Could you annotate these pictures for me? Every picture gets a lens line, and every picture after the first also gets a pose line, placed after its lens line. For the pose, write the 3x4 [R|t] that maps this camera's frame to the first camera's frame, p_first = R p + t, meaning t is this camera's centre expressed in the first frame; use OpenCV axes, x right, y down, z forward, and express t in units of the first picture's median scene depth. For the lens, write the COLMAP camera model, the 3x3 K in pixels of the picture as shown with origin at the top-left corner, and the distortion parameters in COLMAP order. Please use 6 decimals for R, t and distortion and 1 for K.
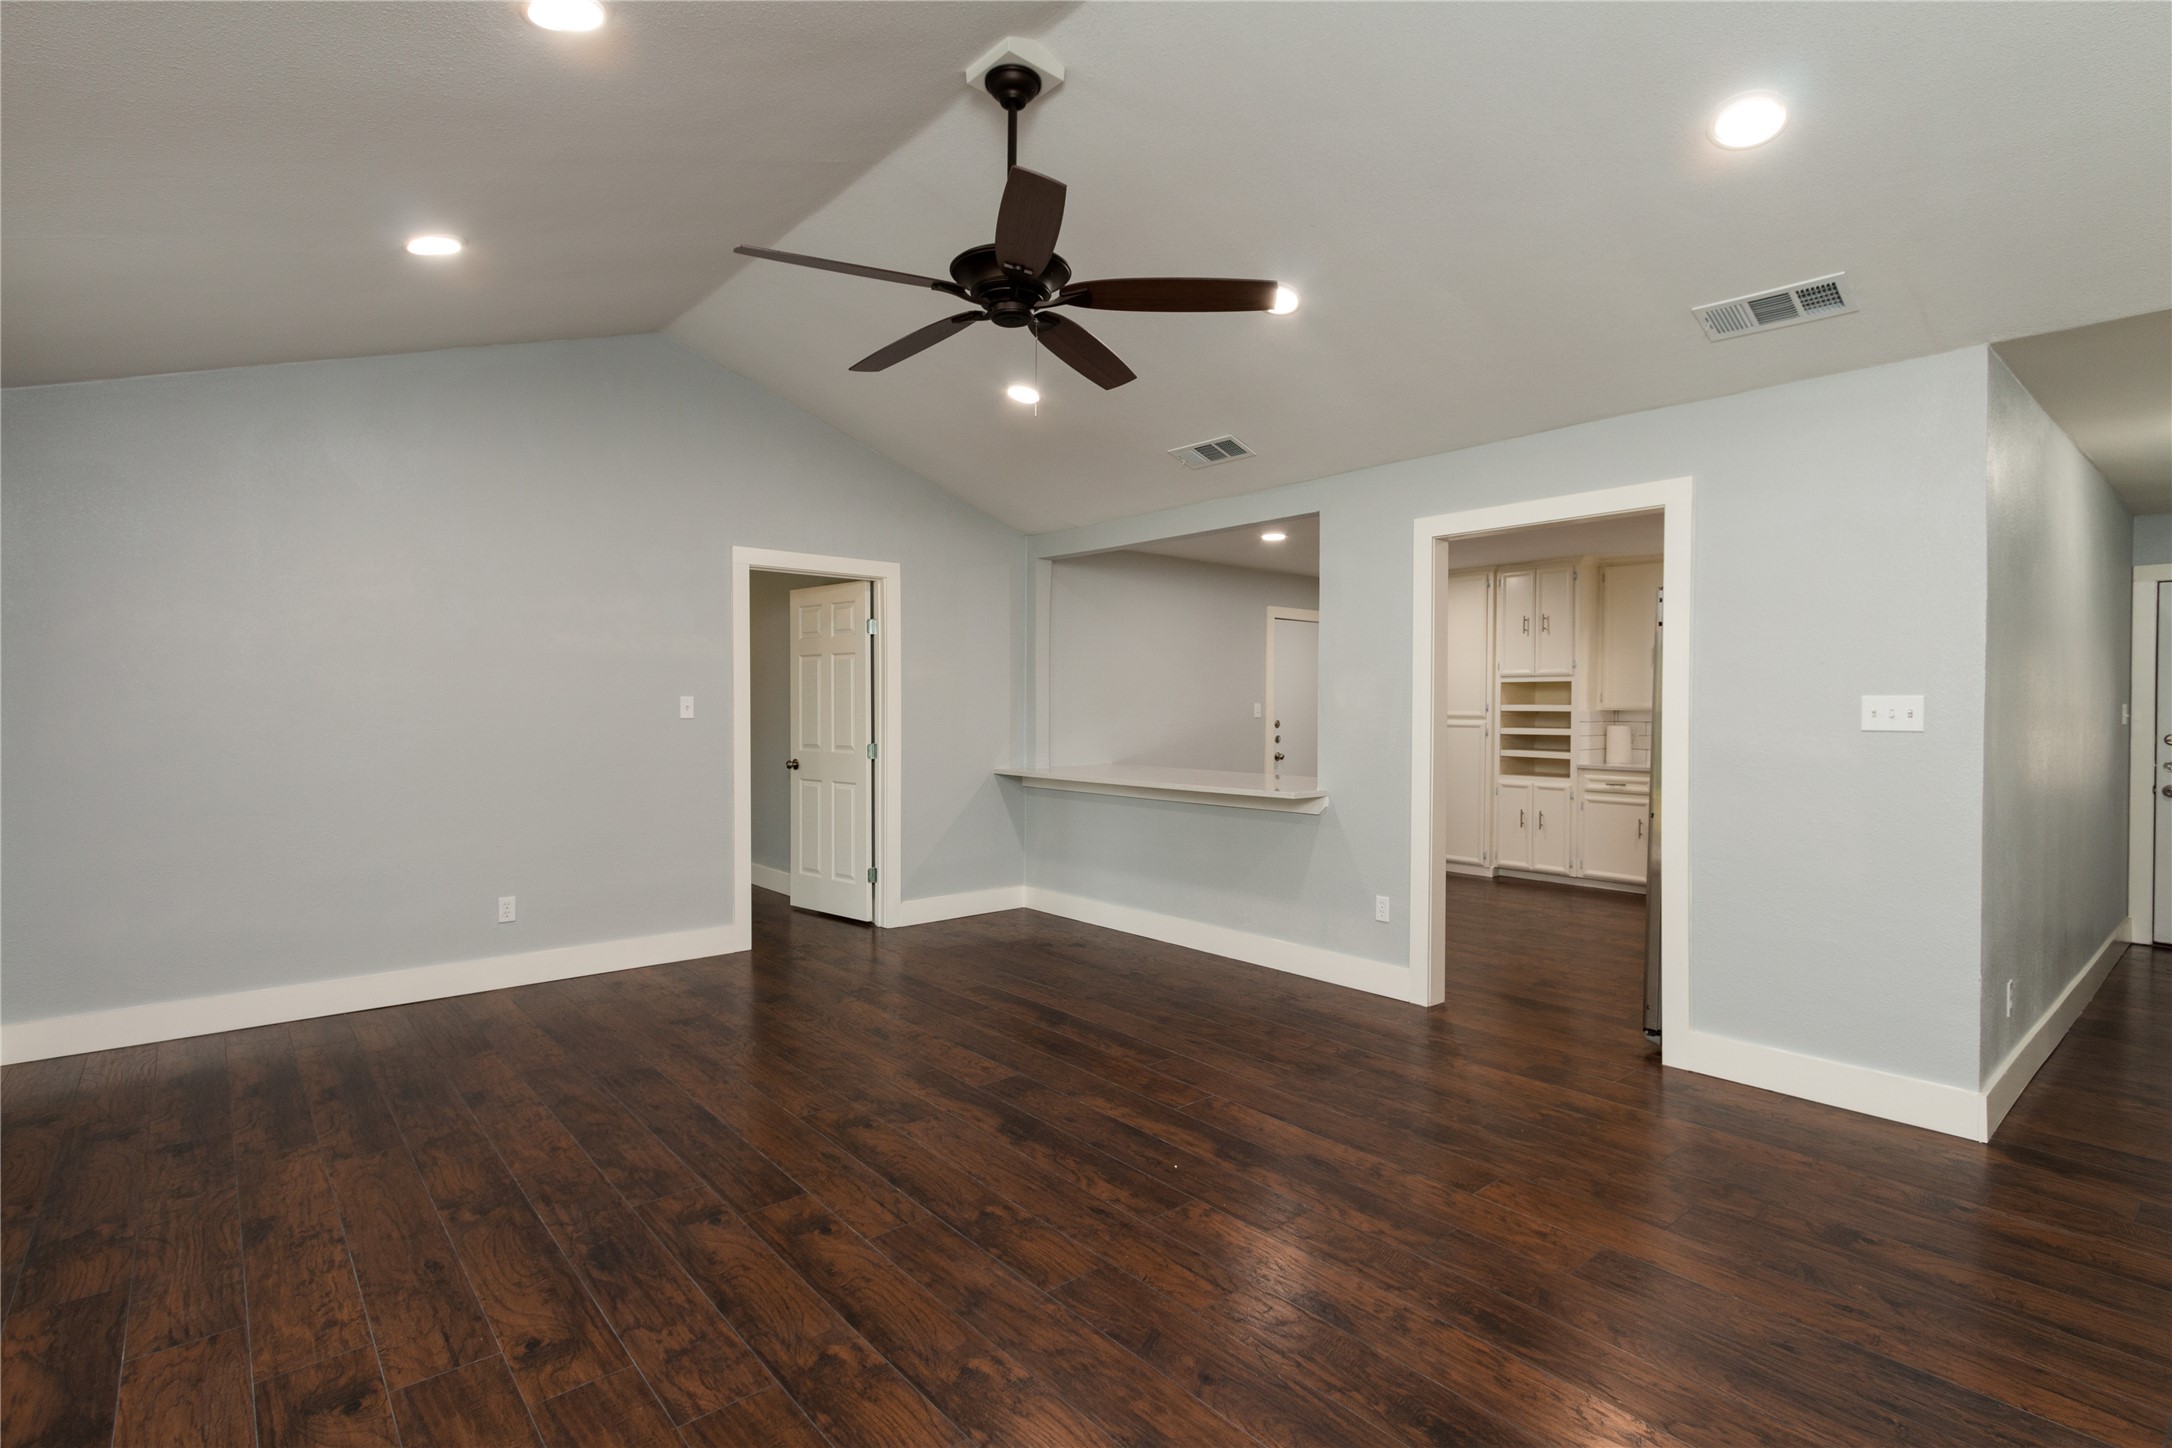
lens RADIAL K [[1032.3, 0, 1086.0], [0, 1032.3, 724.0], [0, 0, 1]] dist [0.005464, -0.001717]
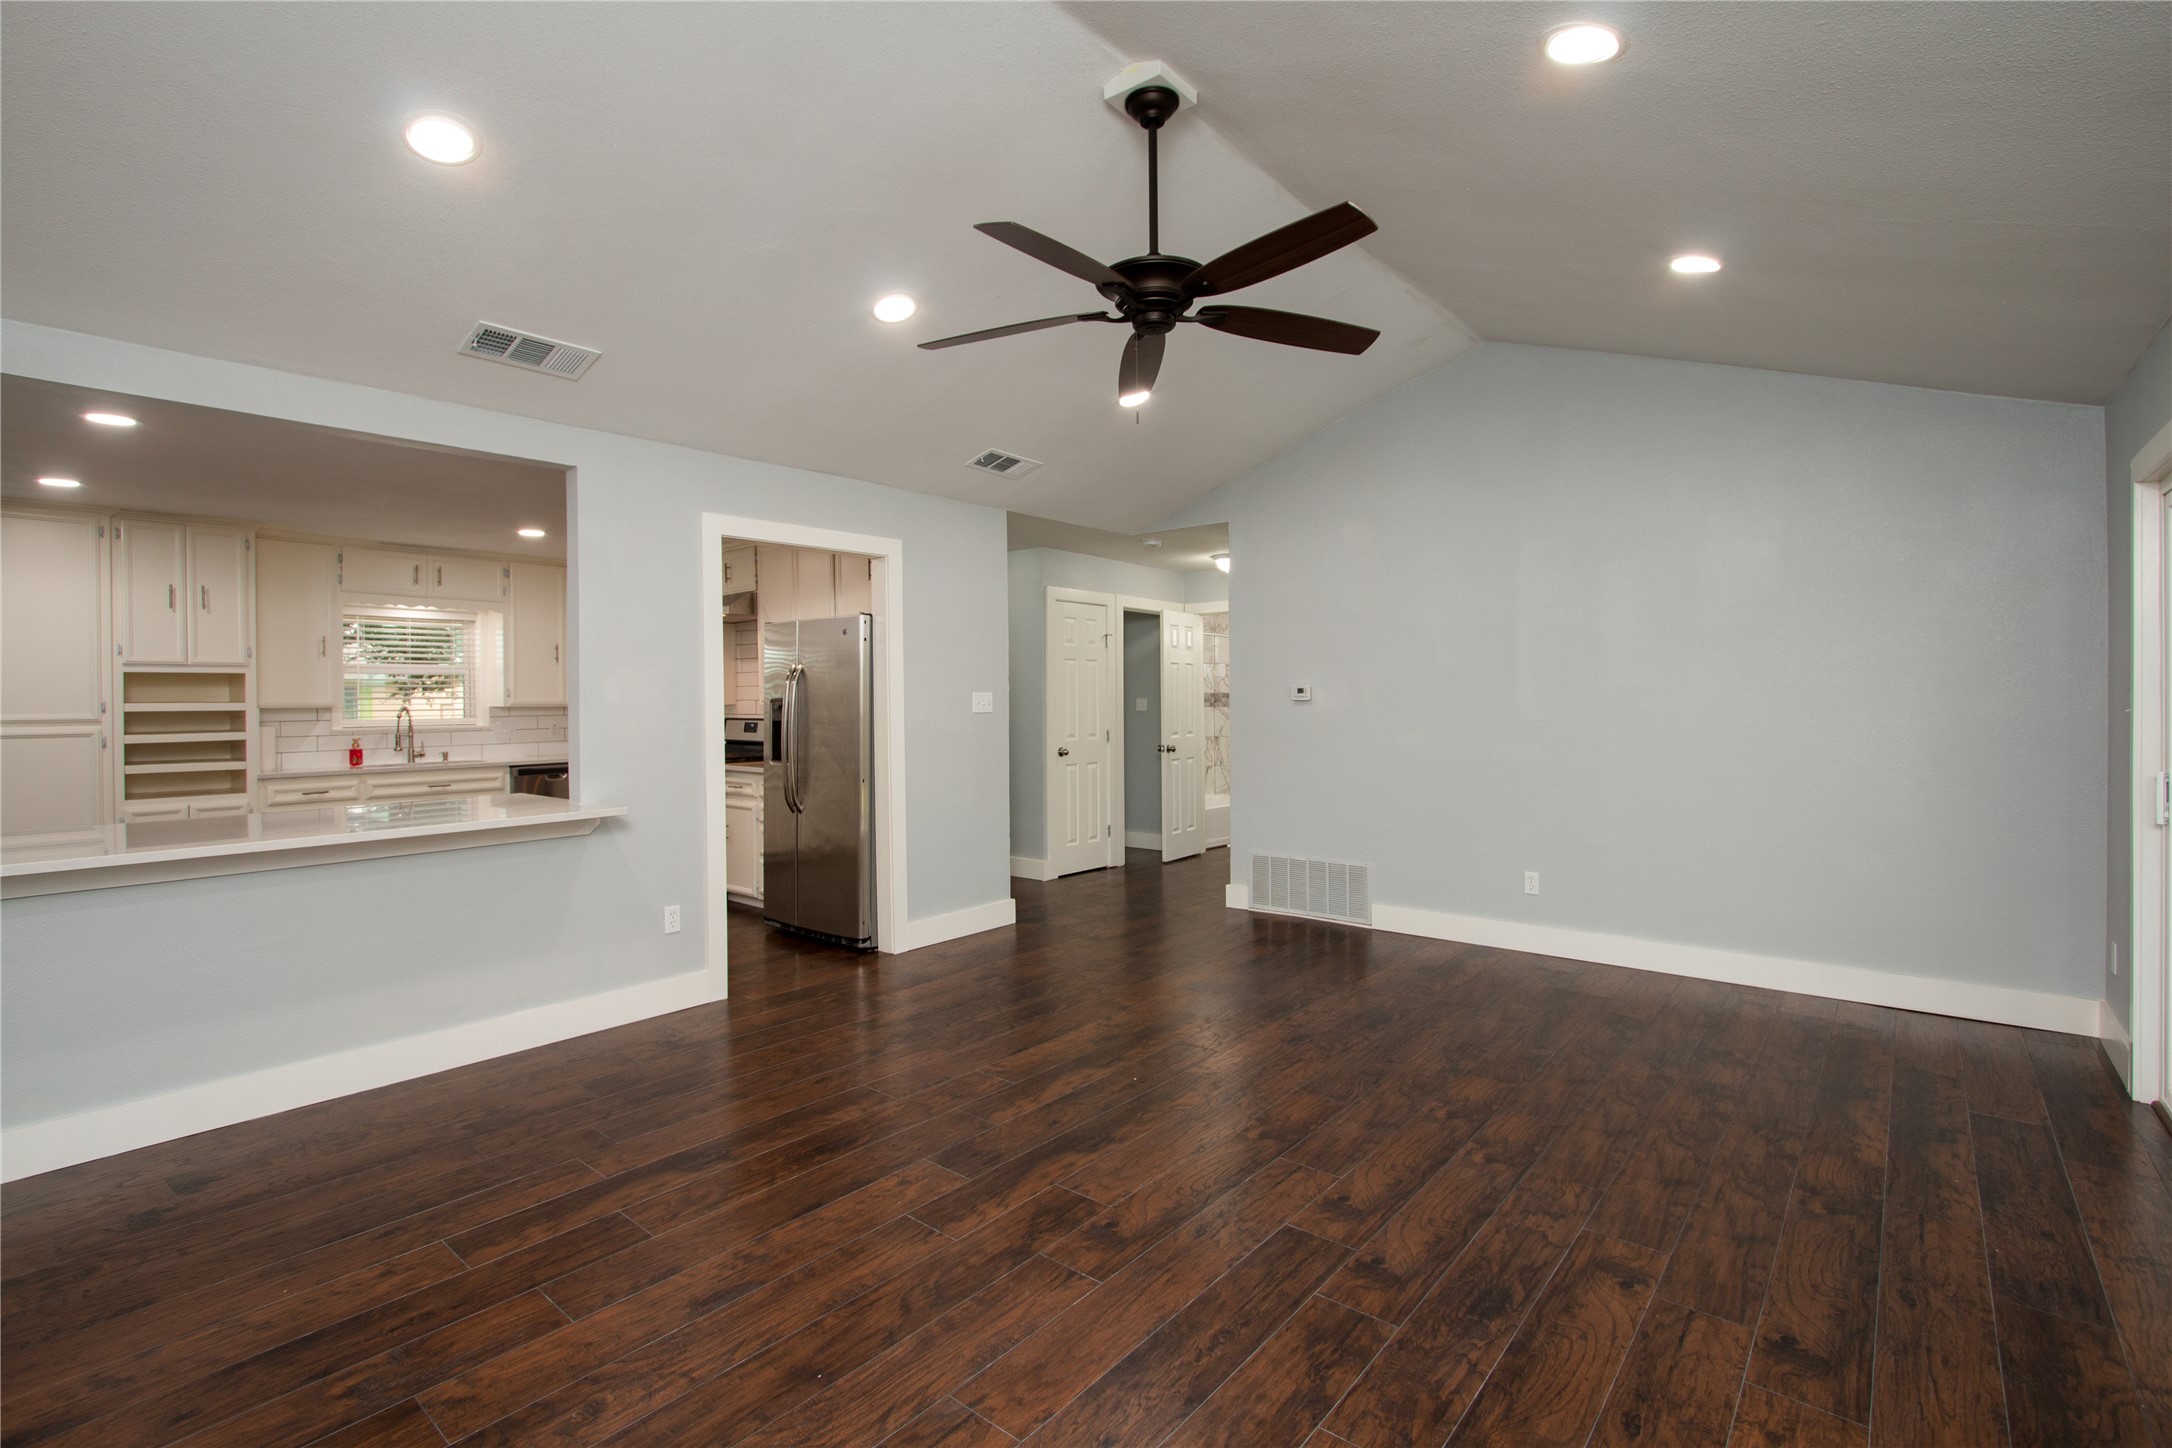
lens RADIAL K [[1008.2, 0, 1076.0], [0, 1008.2, 699.0], [0, 0, 1]] dist [-0.018065, 0.001387]
pose [[-0.164210, -0.003705, 0.986418, -0.807688], [0.024579, 0.999667, 0.007846, -0.022146], [-0.986119, 0.025533, -0.164065, 0.948037]]
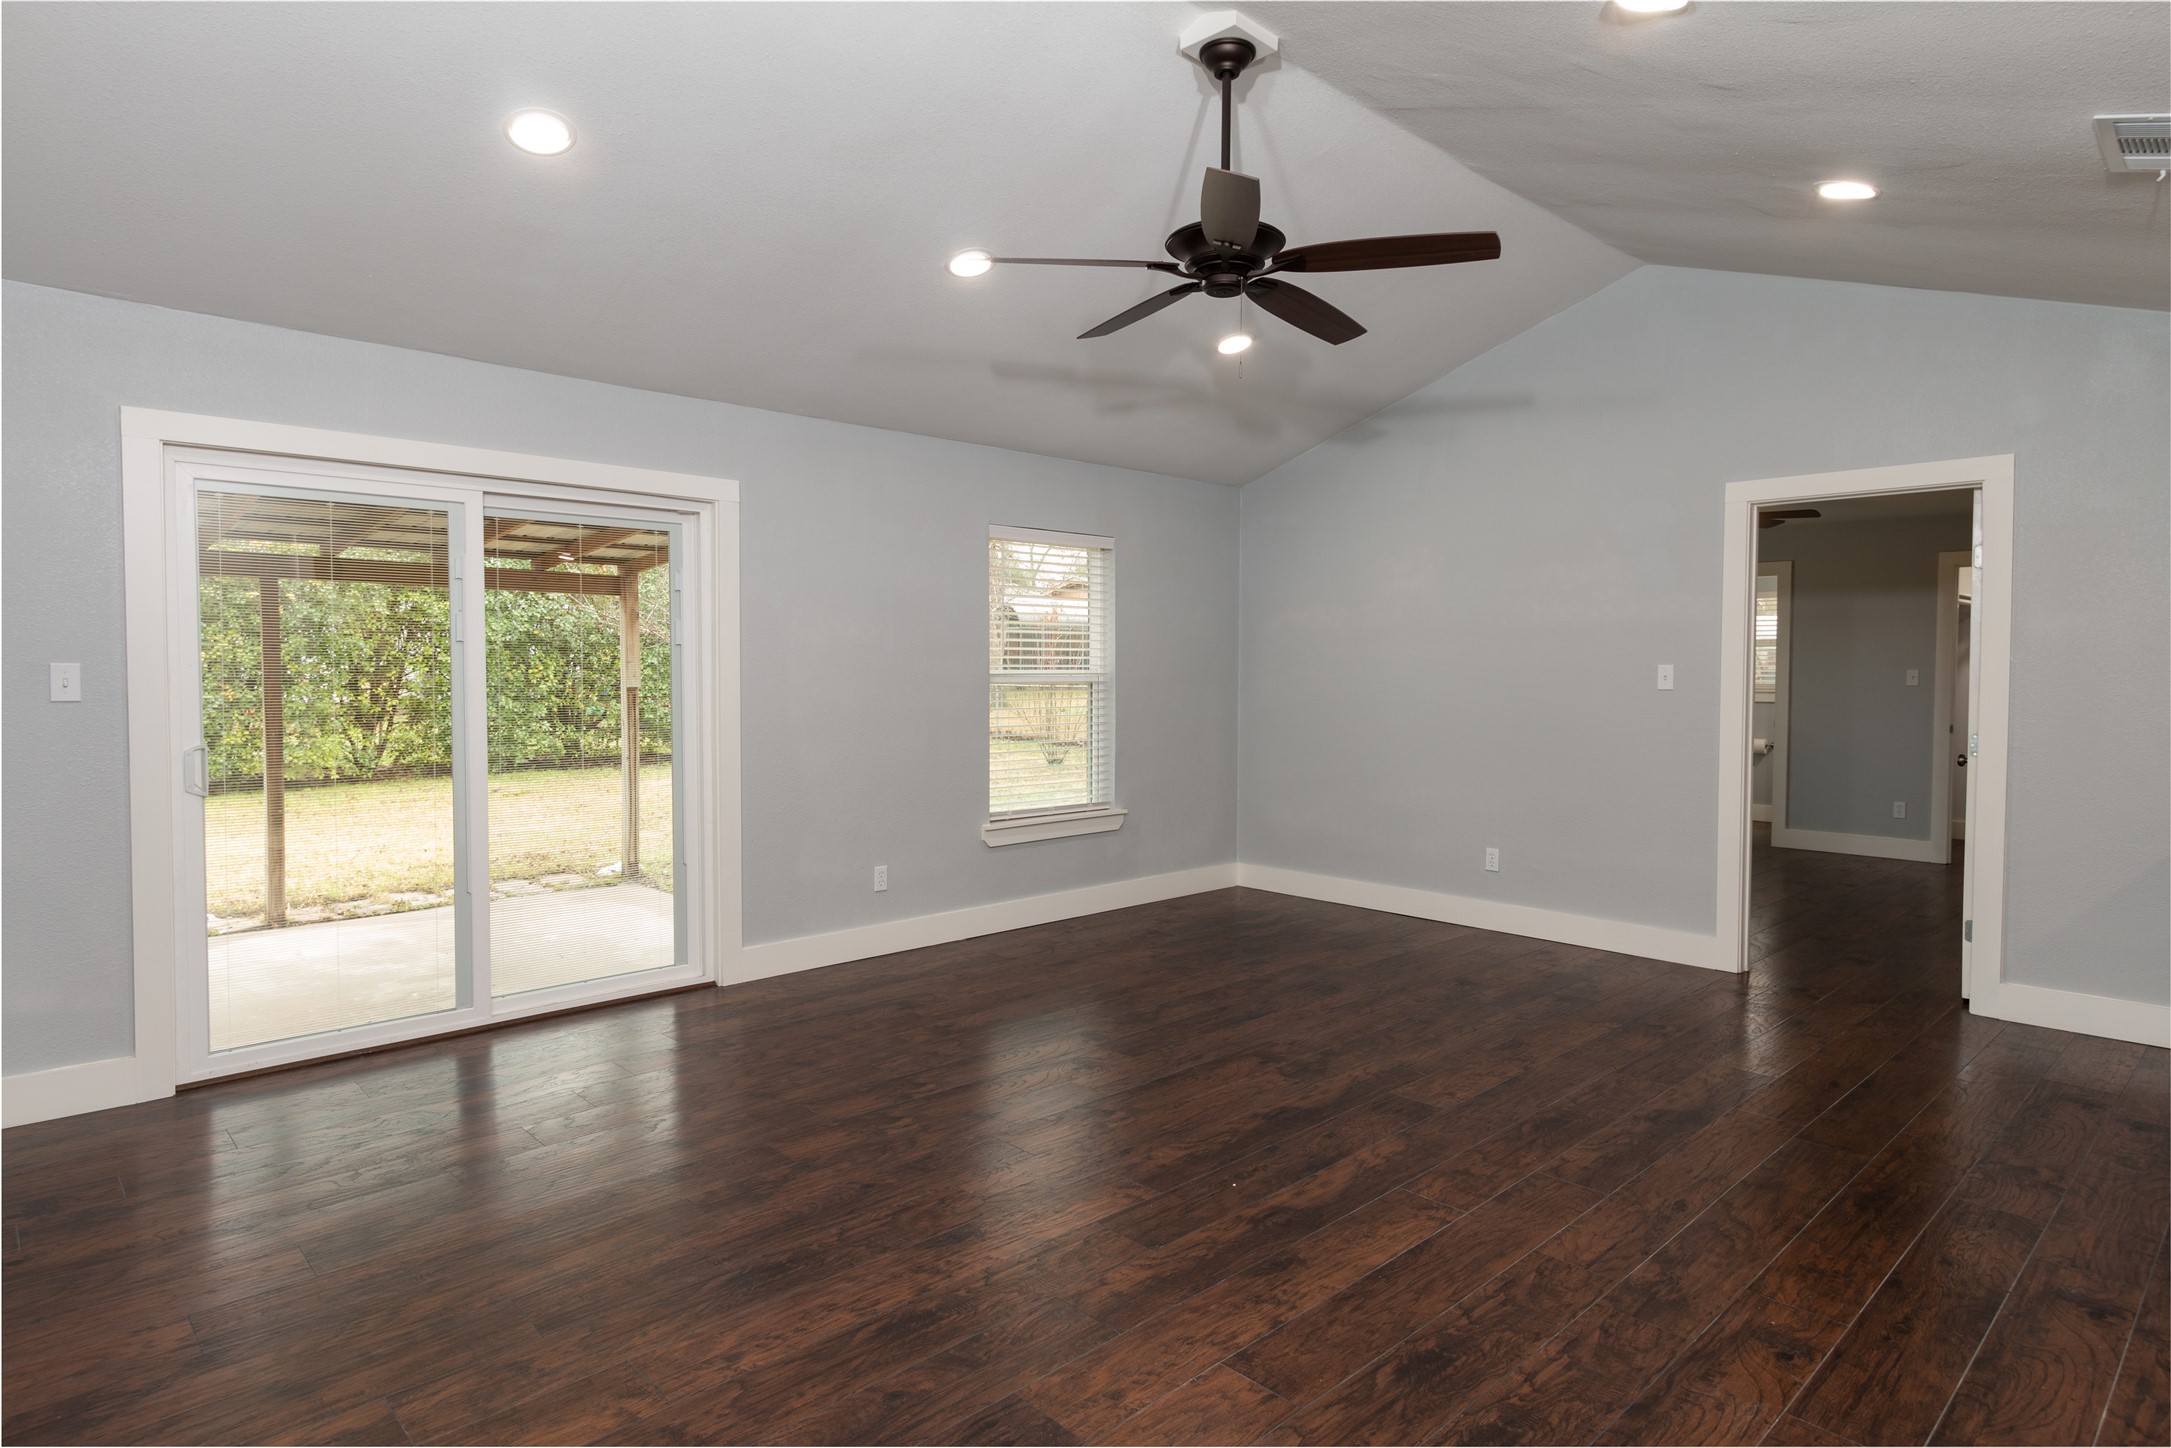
lens RADIAL K [[1189.9, 0, 1077.4], [0, 1189.9, 710.5], [0, 0, 1]] dist [0.001651, 0.000241]
pose [[0.050239, 0.033137, -0.998187, 0.832341], [-0.022250, 0.999239, 0.032052, -0.010278], [0.998489, 0.020600, 0.050938, 0.608260]]
